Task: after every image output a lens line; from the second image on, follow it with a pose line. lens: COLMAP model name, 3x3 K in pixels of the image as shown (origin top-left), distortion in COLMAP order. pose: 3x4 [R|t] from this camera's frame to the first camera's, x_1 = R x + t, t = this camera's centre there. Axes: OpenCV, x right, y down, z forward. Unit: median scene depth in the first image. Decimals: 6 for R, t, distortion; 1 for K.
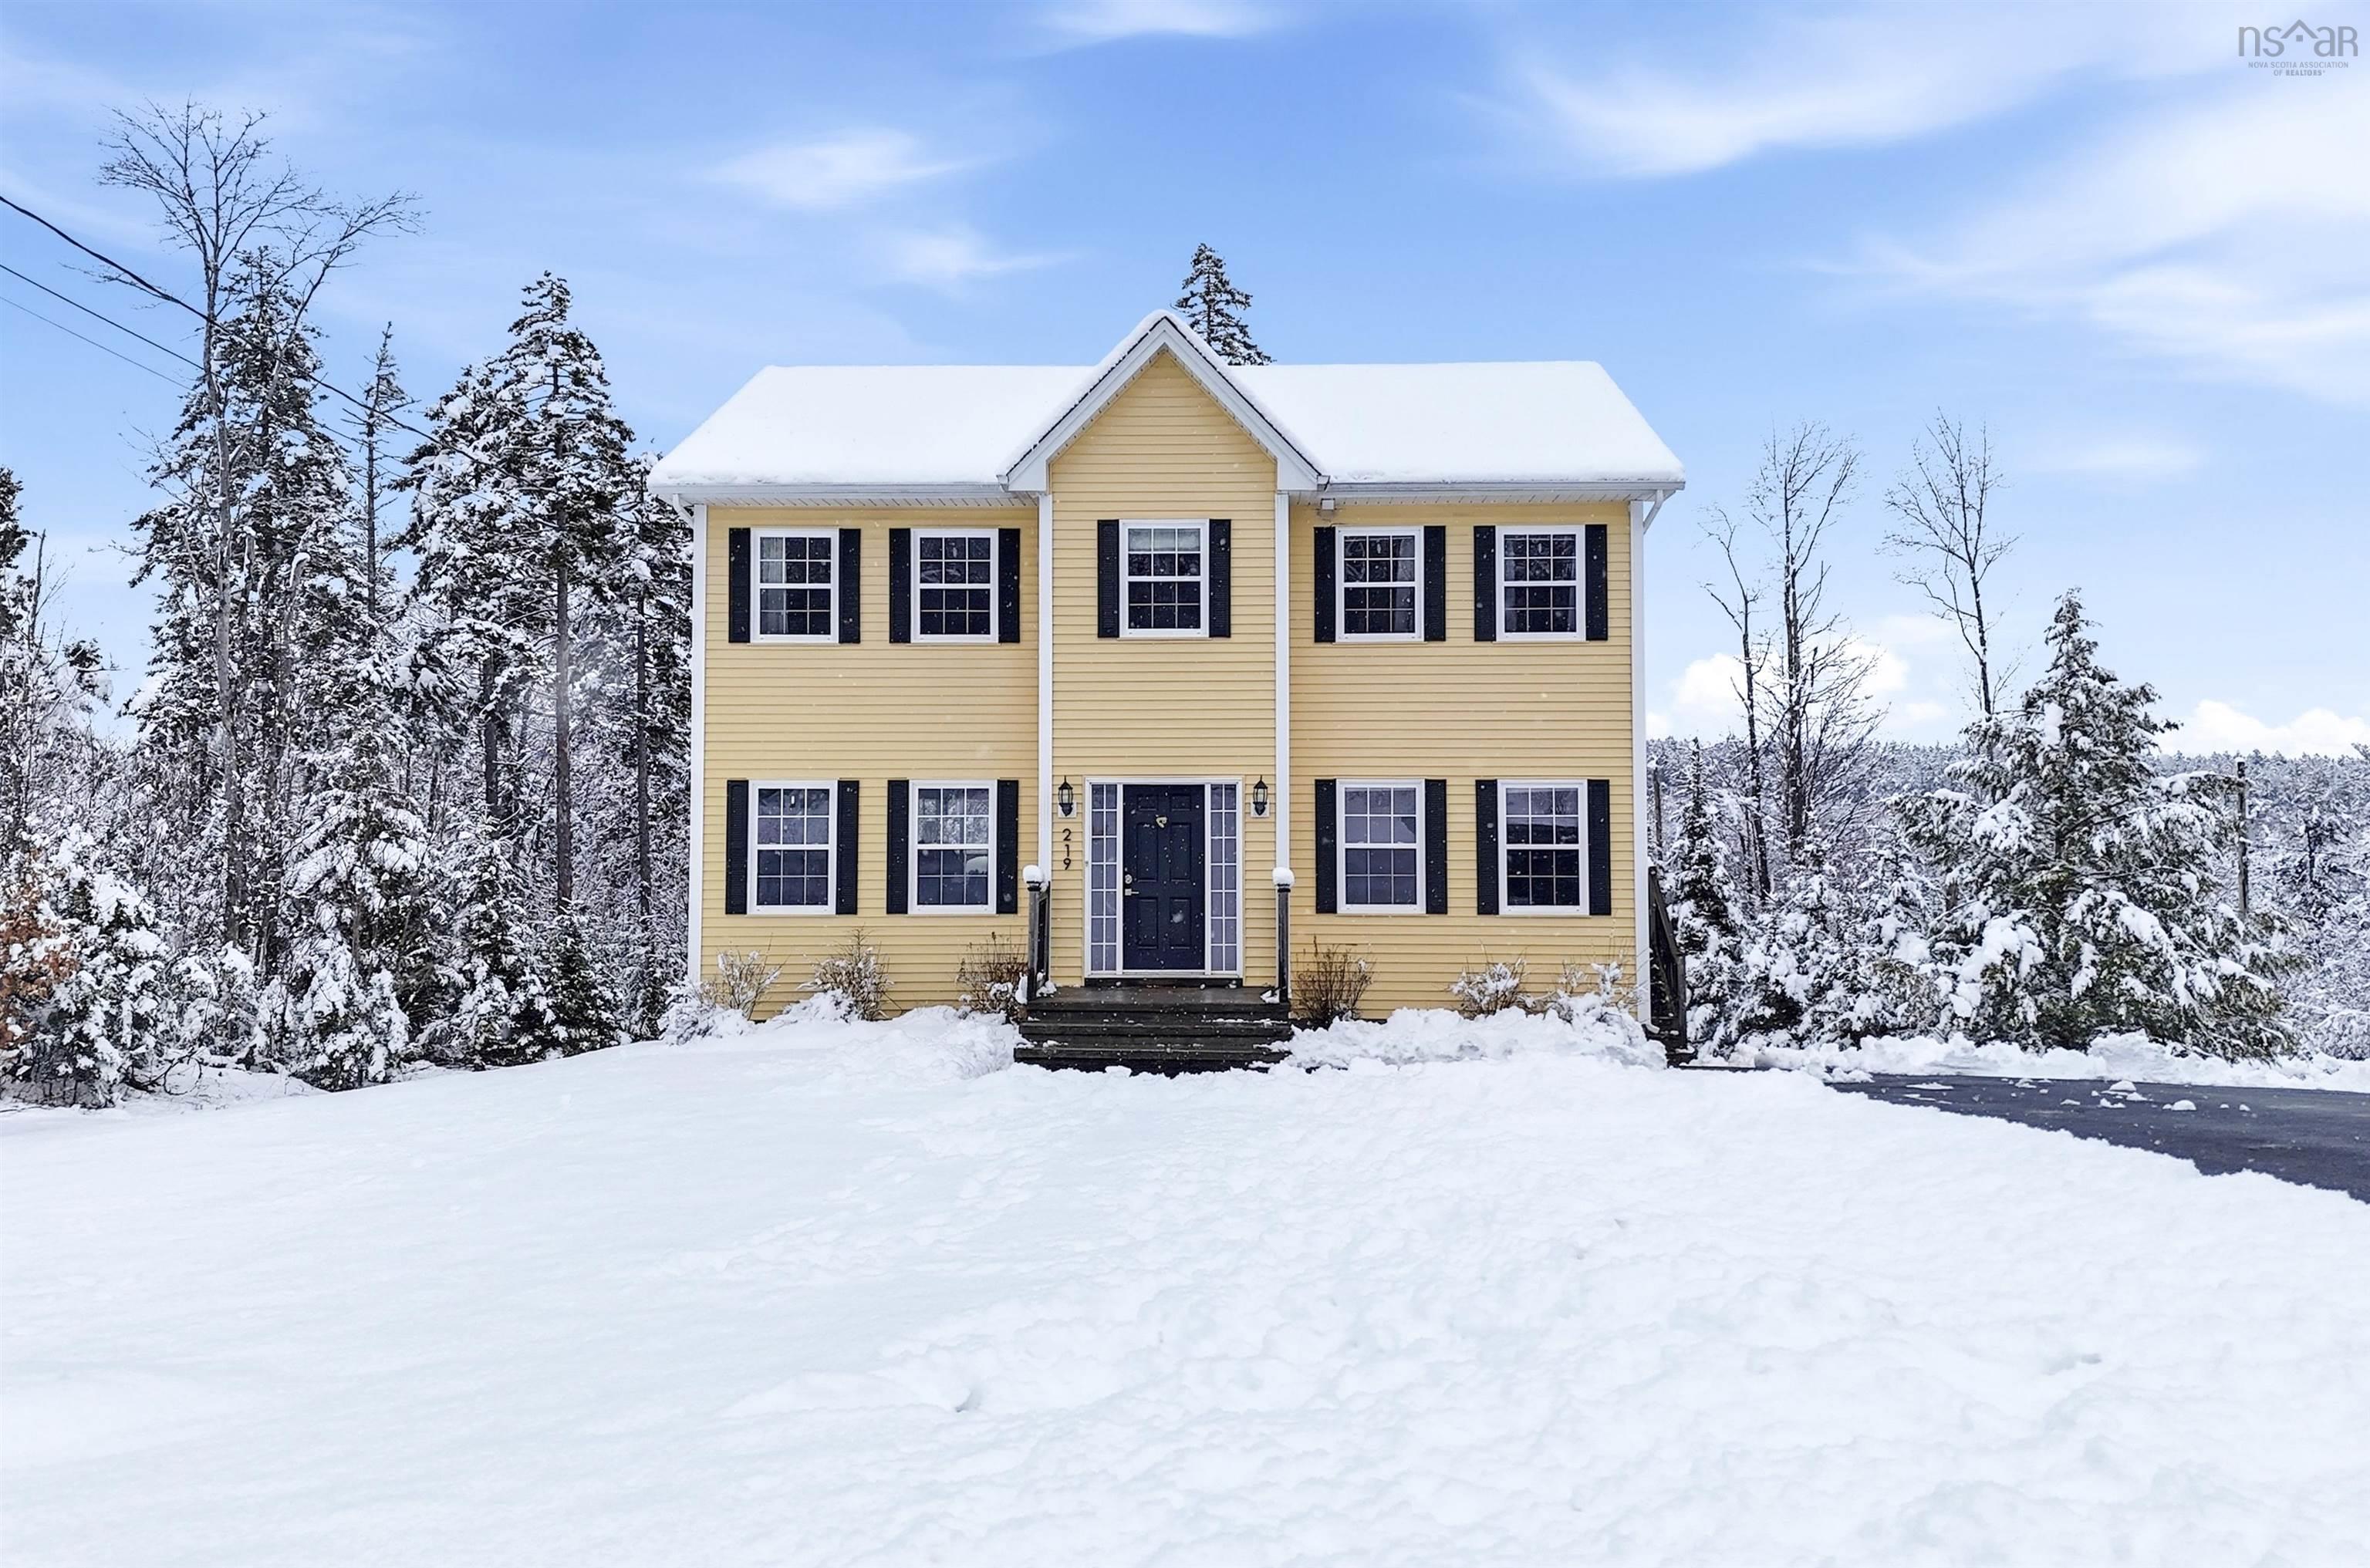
lens RADIAL K [[1718.7, 0, 1184.4], [0, 1718.7, 764.0], [0, 0, 1]] dist [0.064628, -0.067833]
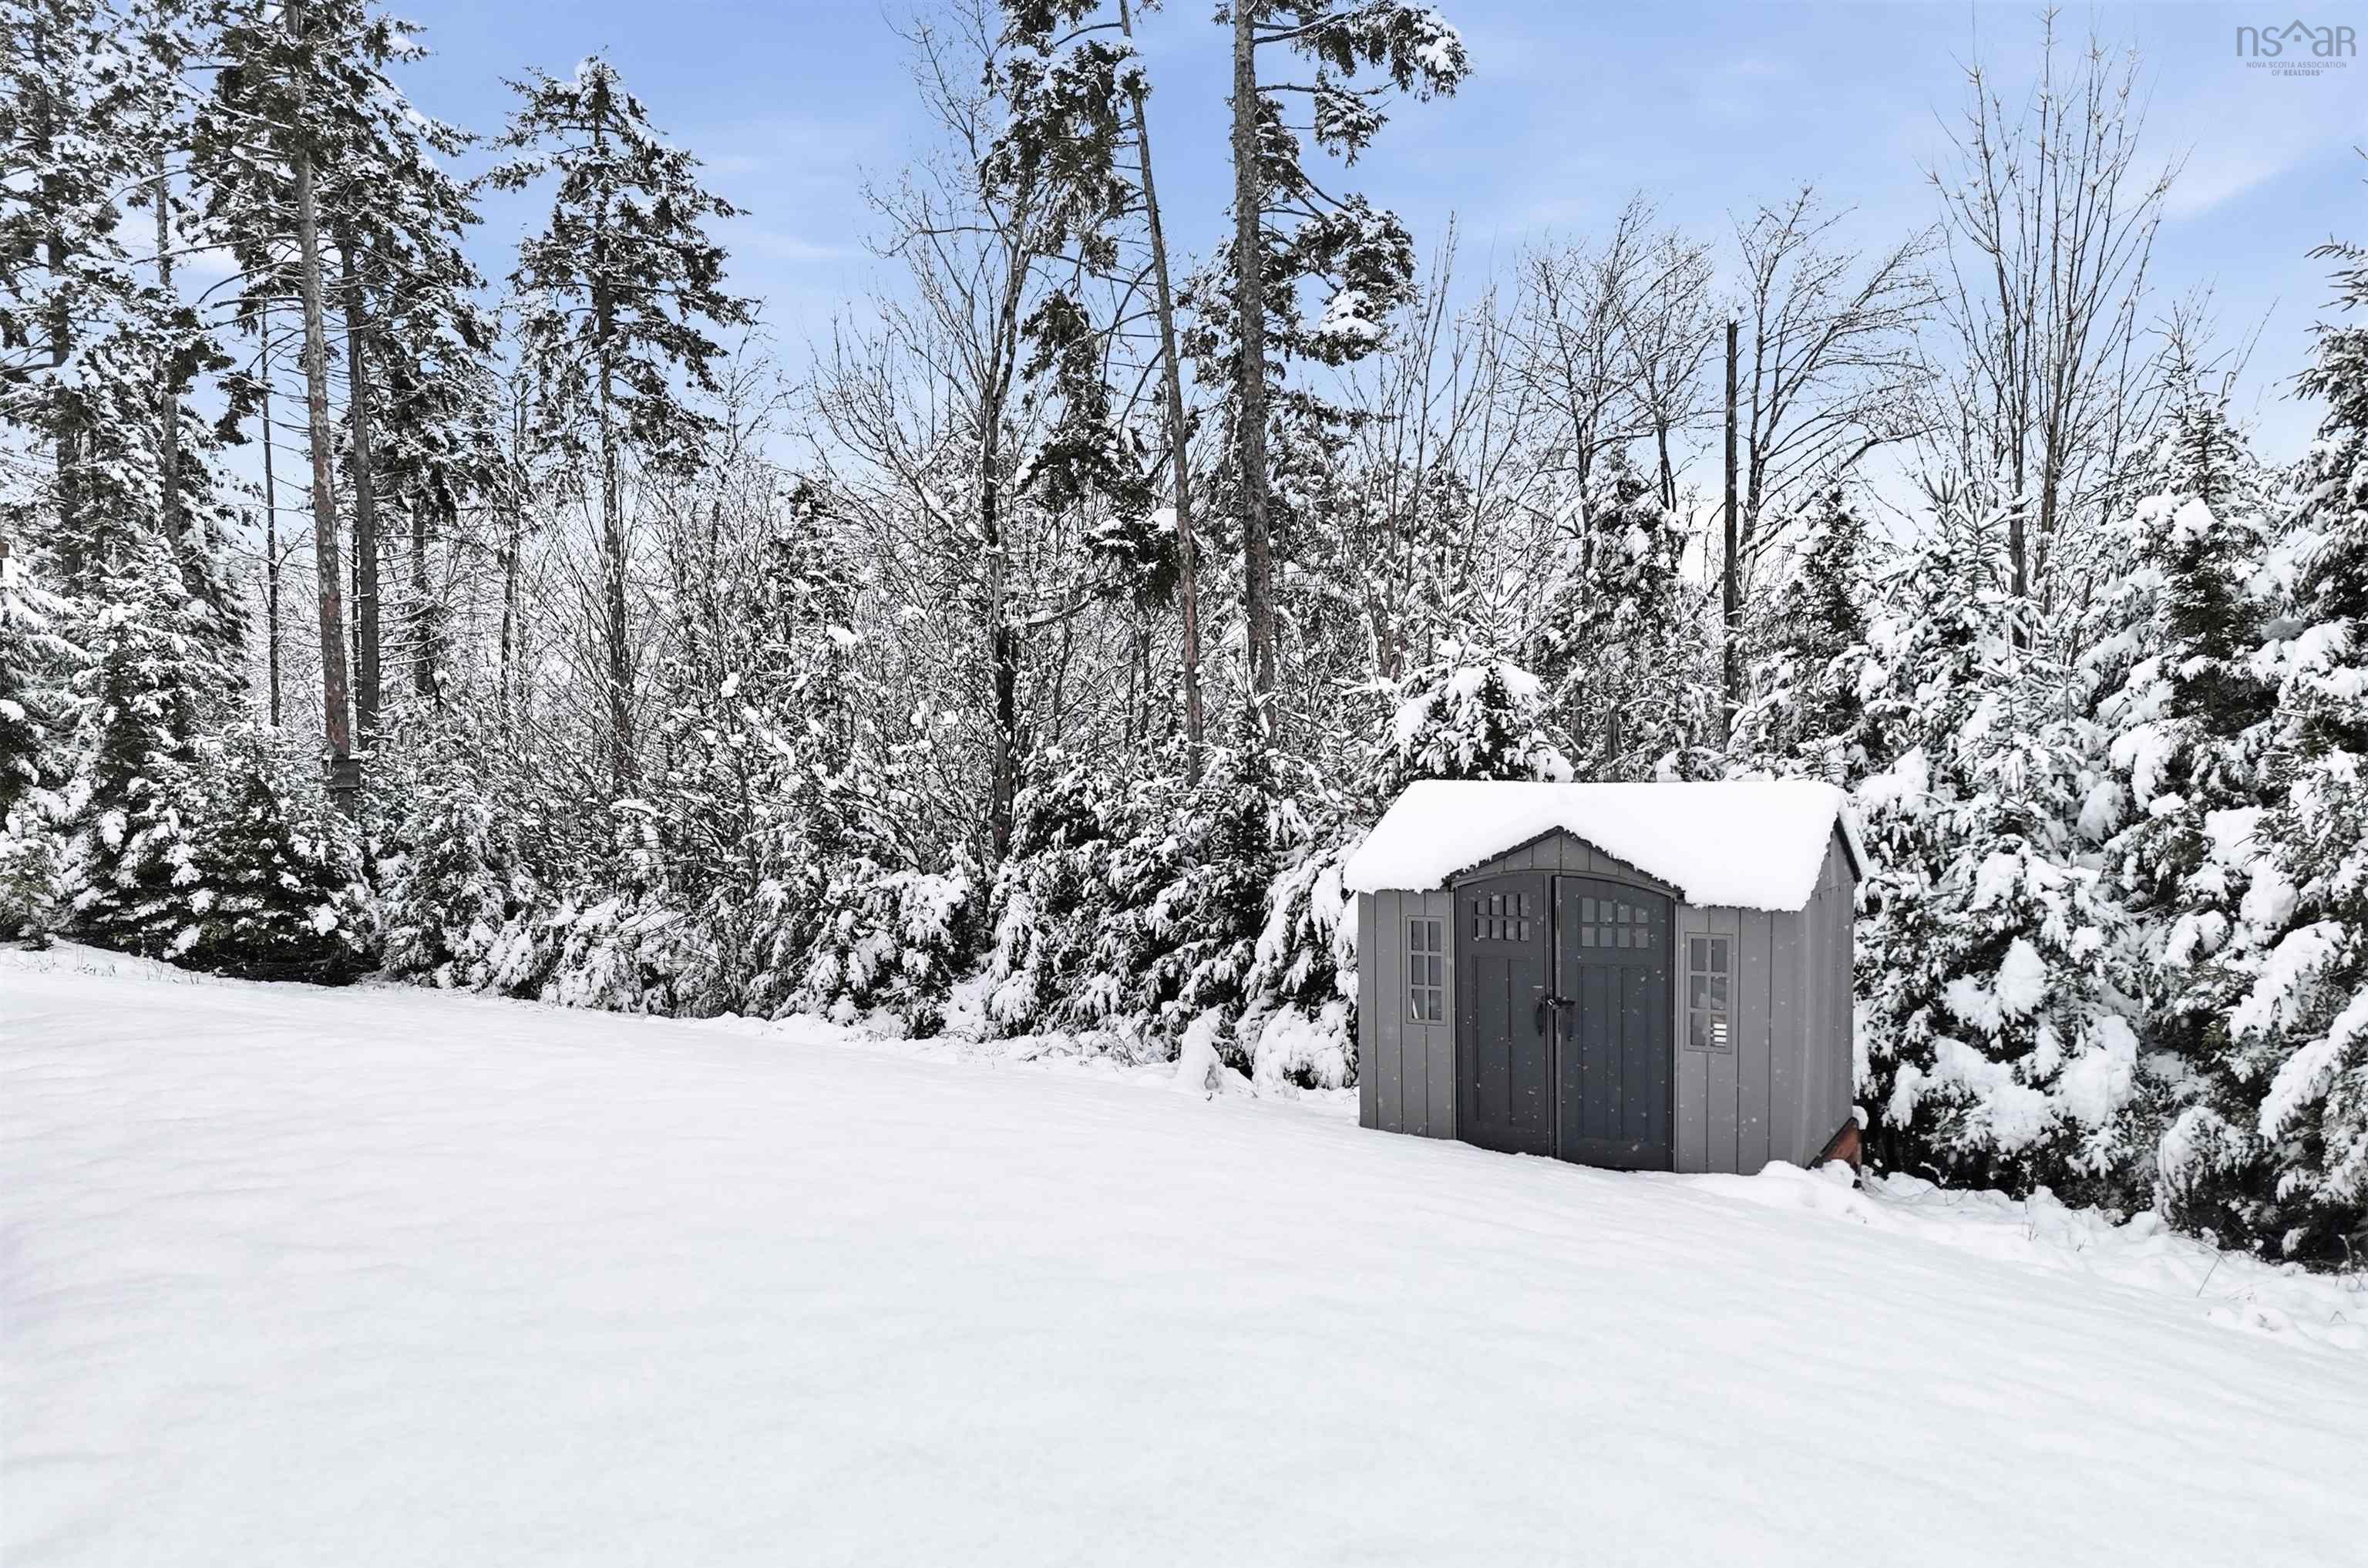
lens RADIAL K [[1731.2, 0, 1184.8], [0, 1731.2, 859.2], [0, 0, 1]] dist [0.057755, -0.001429]
pose [[0.887509, 0.023908, -0.460170, 0.532185], [0.009938, 0.997428, 0.070988, 0.205166], [0.460684, -0.067576, 0.884988, 1.251238]]
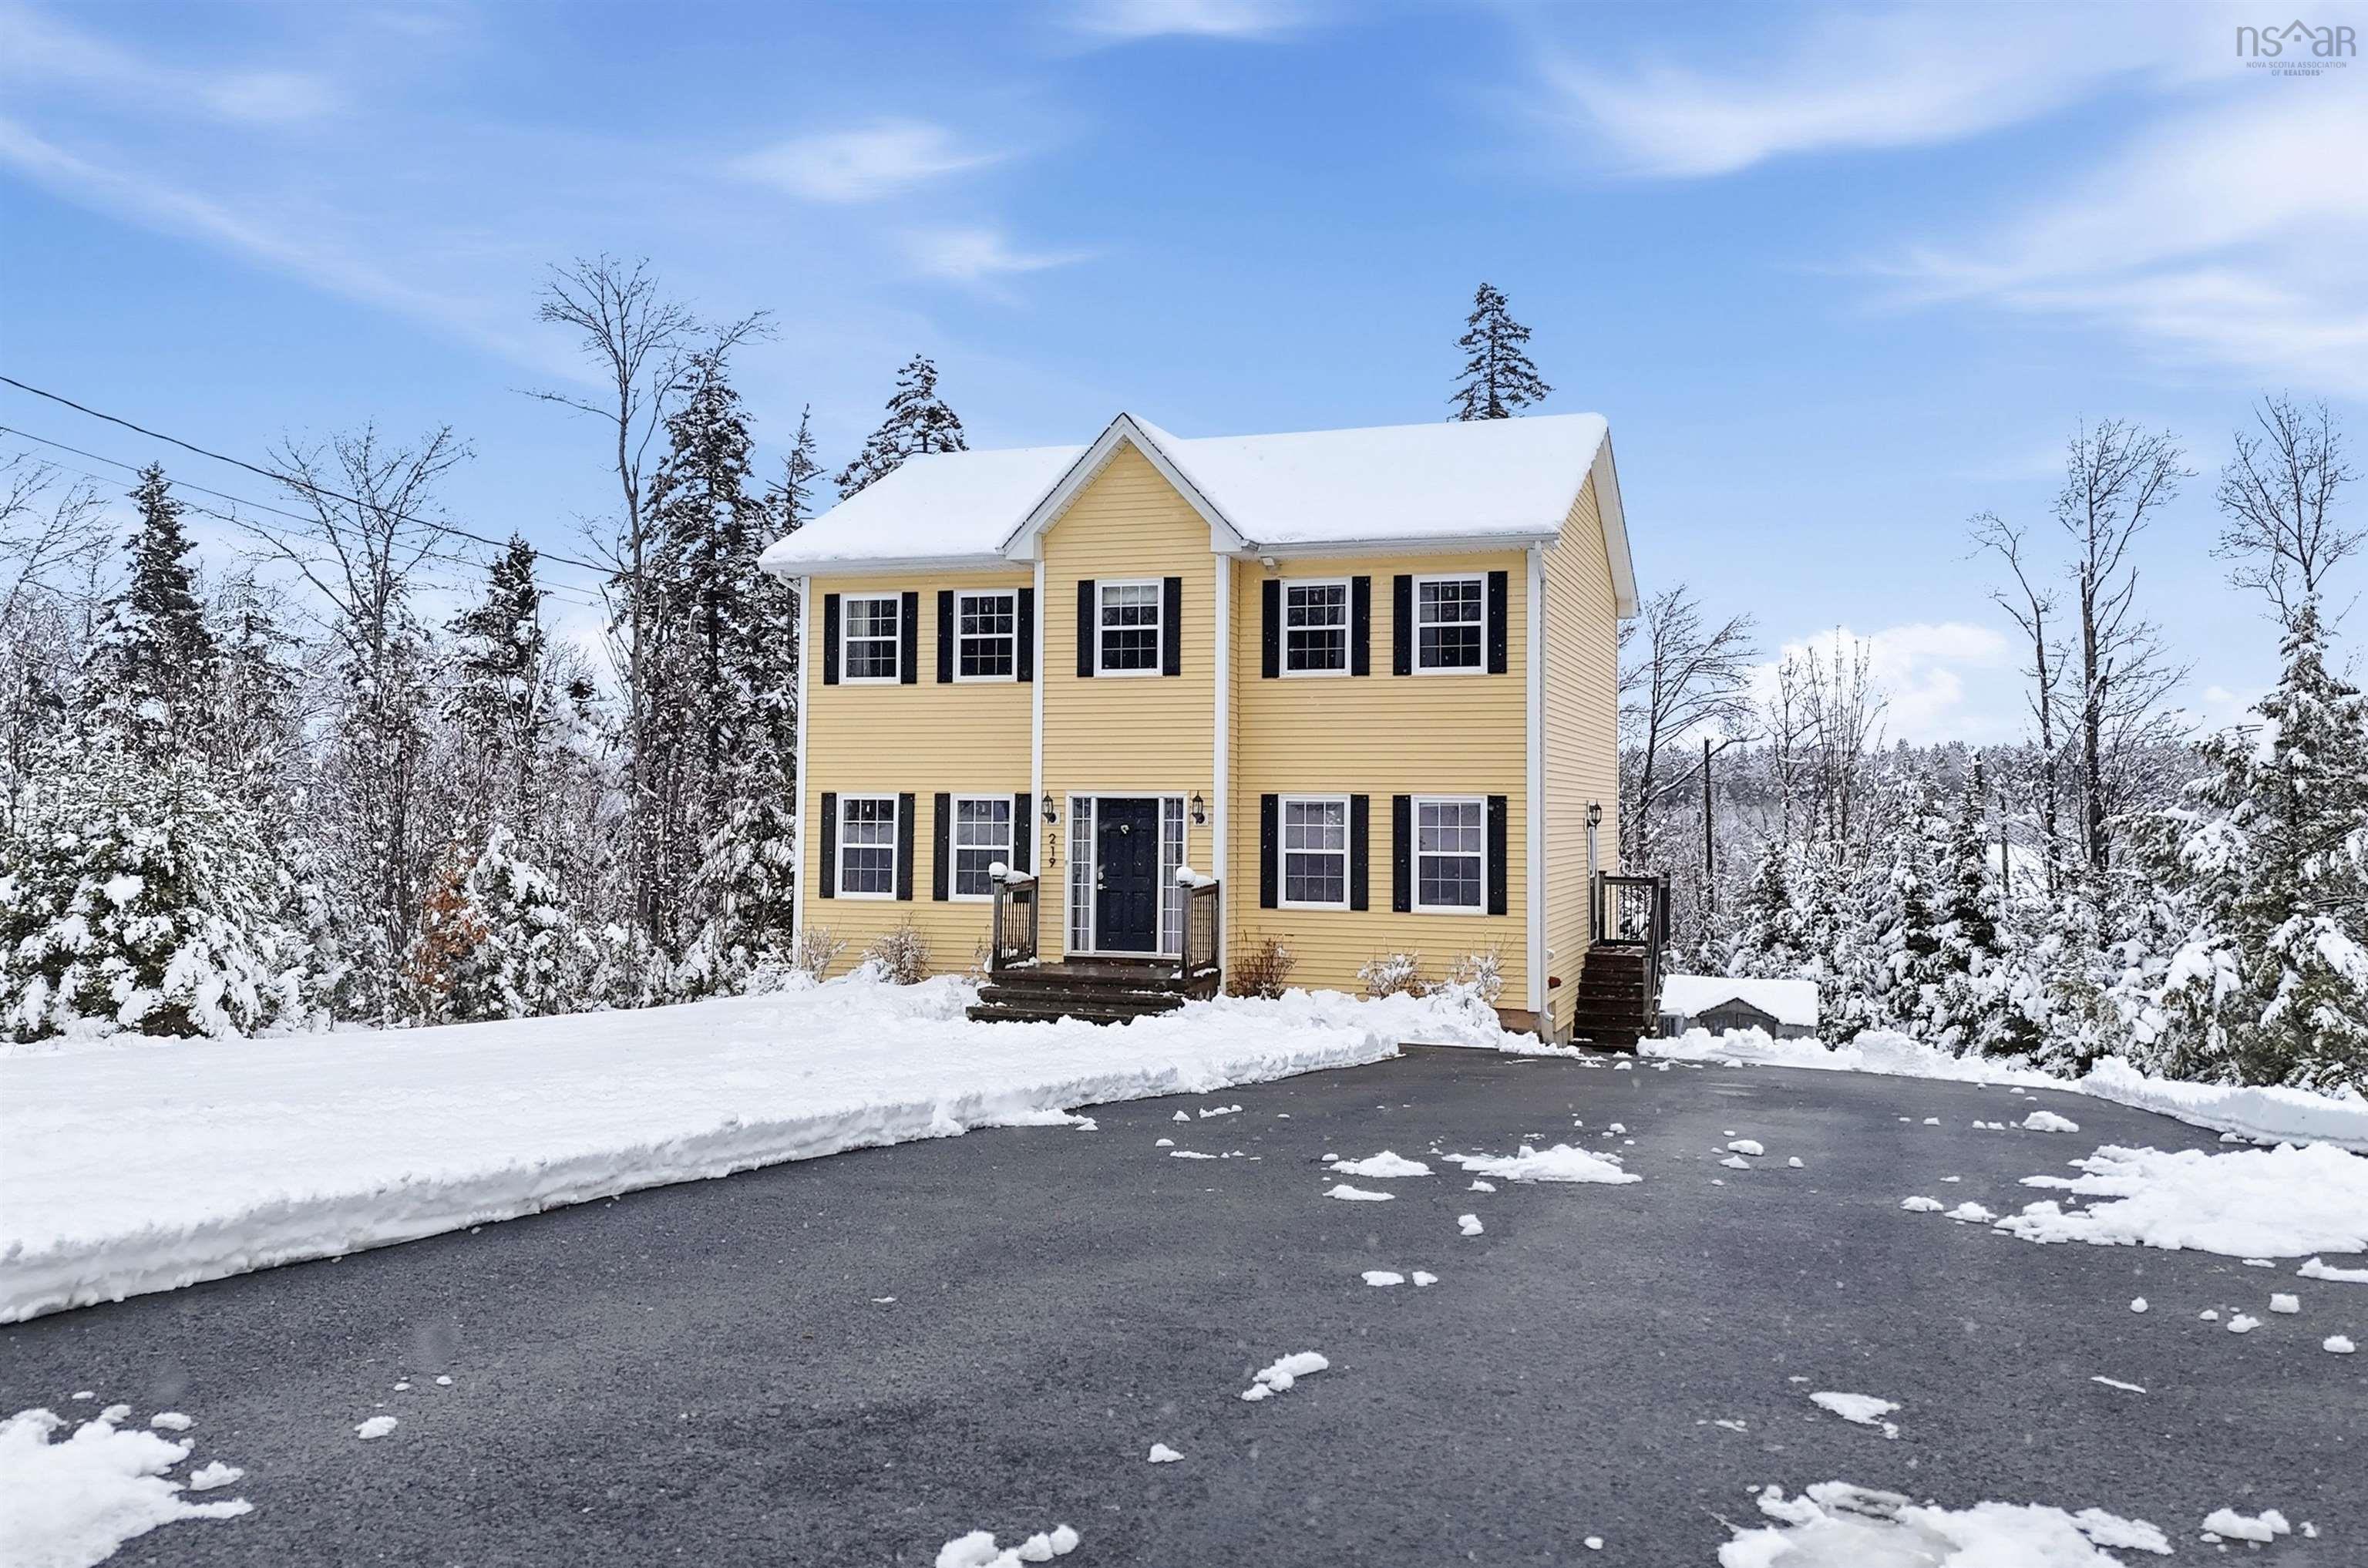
lens RADIAL K [[1752.7, 0, 1242.6], [0, 1752.7, 776.0], [0, 0, 1]] dist [0.064952, -0.072285]
pose [[0.957493, 0.002281, -0.288447, 0.406165], [-0.002304, 0.999997, 0.000262, -0.003851], [0.288447, 0.000413, 0.957496, -0.152753]]
